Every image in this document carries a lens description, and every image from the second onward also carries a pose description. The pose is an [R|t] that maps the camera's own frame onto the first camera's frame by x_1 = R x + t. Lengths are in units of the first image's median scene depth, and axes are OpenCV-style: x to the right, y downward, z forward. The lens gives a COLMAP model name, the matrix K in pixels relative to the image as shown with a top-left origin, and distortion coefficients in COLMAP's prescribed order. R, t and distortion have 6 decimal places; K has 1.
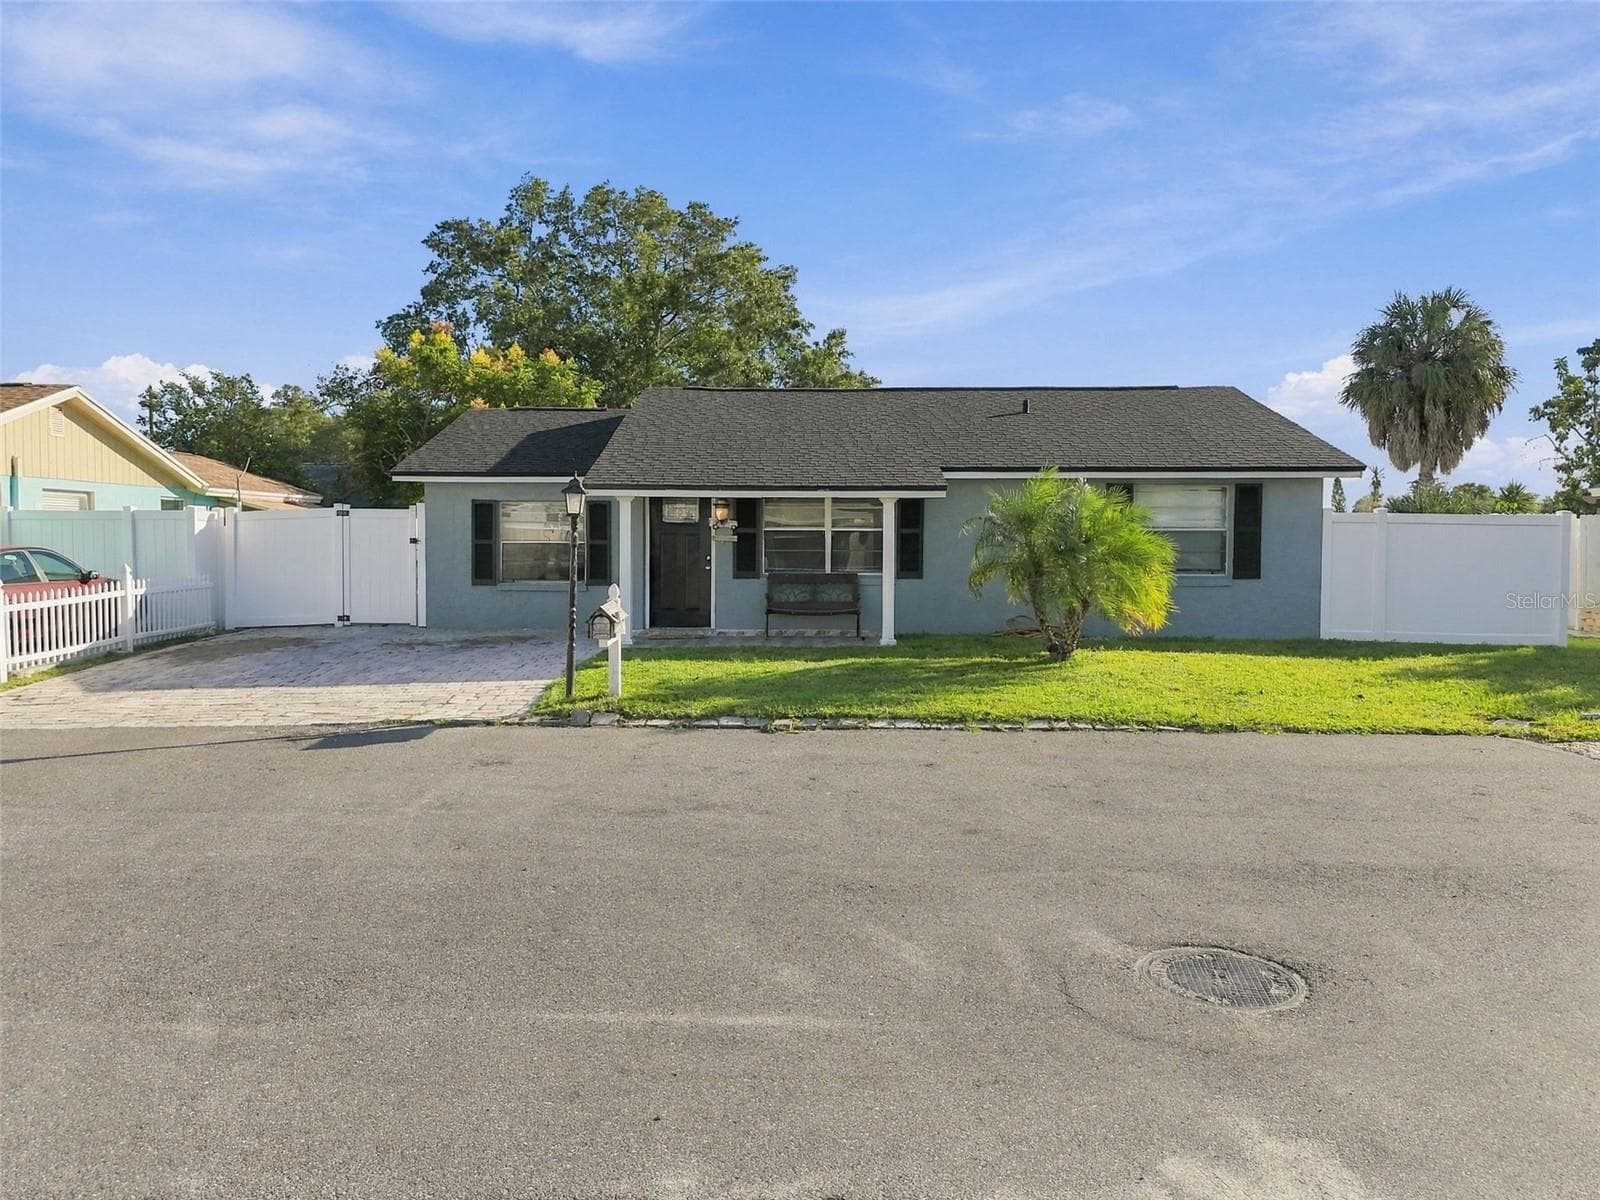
lens RADIAL K [[1202.2, 0, 819.3], [0, 1202.2, 567.2], [0, 0, 1]] dist [0.097363, -0.118933]
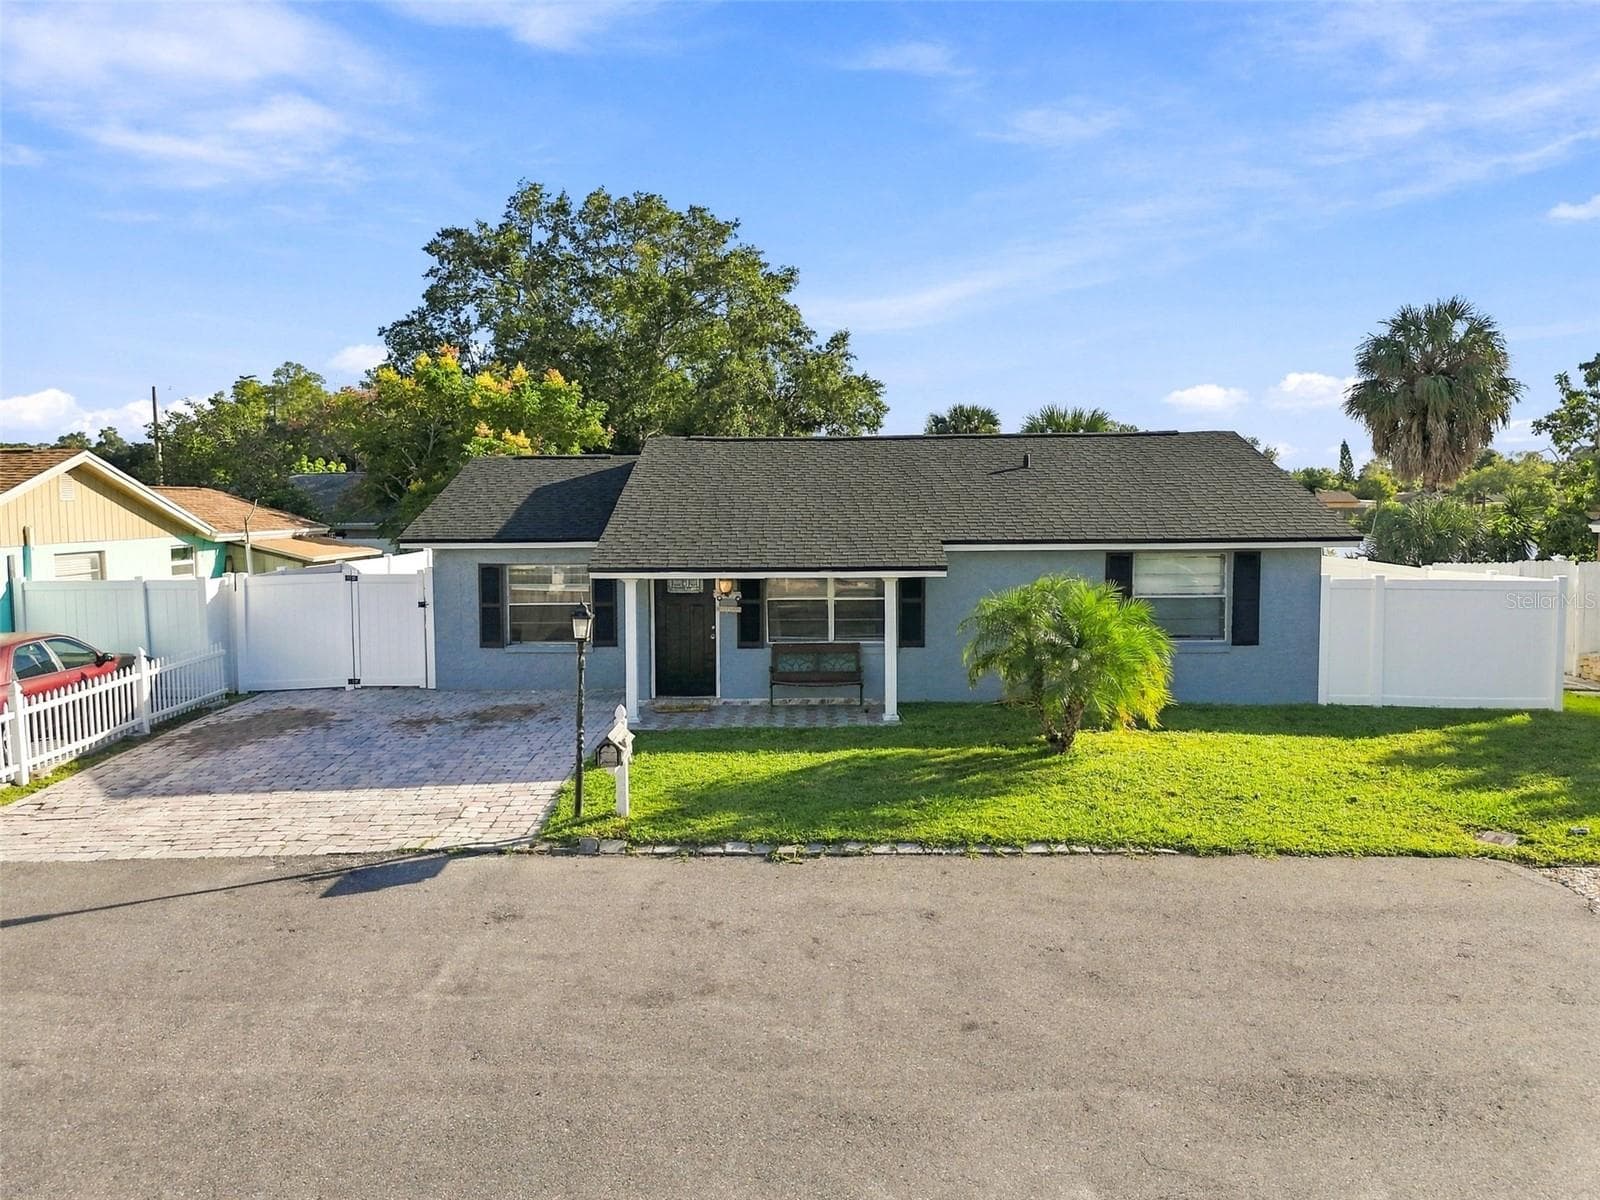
lens RADIAL K [[1202.2, 0, 819.3], [0, 1202.2, 567.2], [0, 0, 1]] dist [0.097363, -0.118933]
pose [[0.999946, -0.009306, -0.004705, 0.002635], [0.009457, 0.999409, 0.033055, -0.091683], [0.004395, -0.033098, 0.999442, -0.010585]]
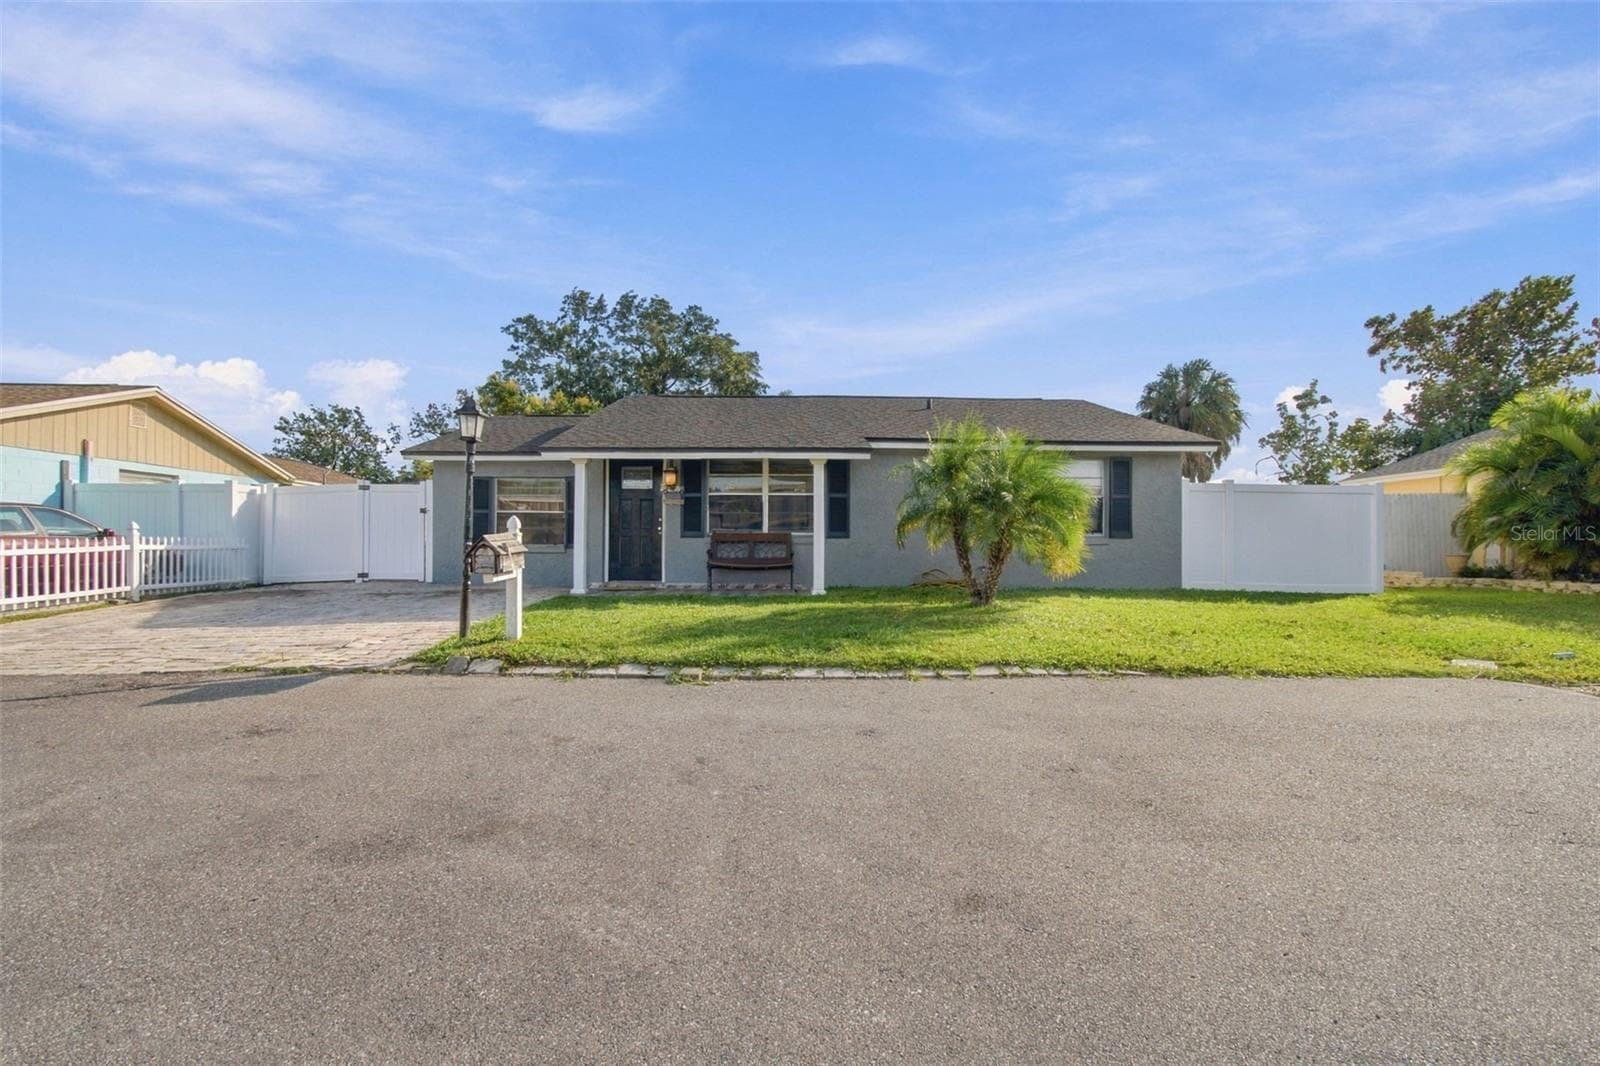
lens RADIAL K [[725.4, 0, 800.0], [0, 725.4, 533.0], [0, 0, 1]] dist [-0.017738, 0.017340]
pose [[0.999606, 0.000389, 0.028073, 0.020152], [0.000803, 0.999099, -0.042435, 0.034077], [-0.028065, 0.042441, 0.998705, 0.305734]]
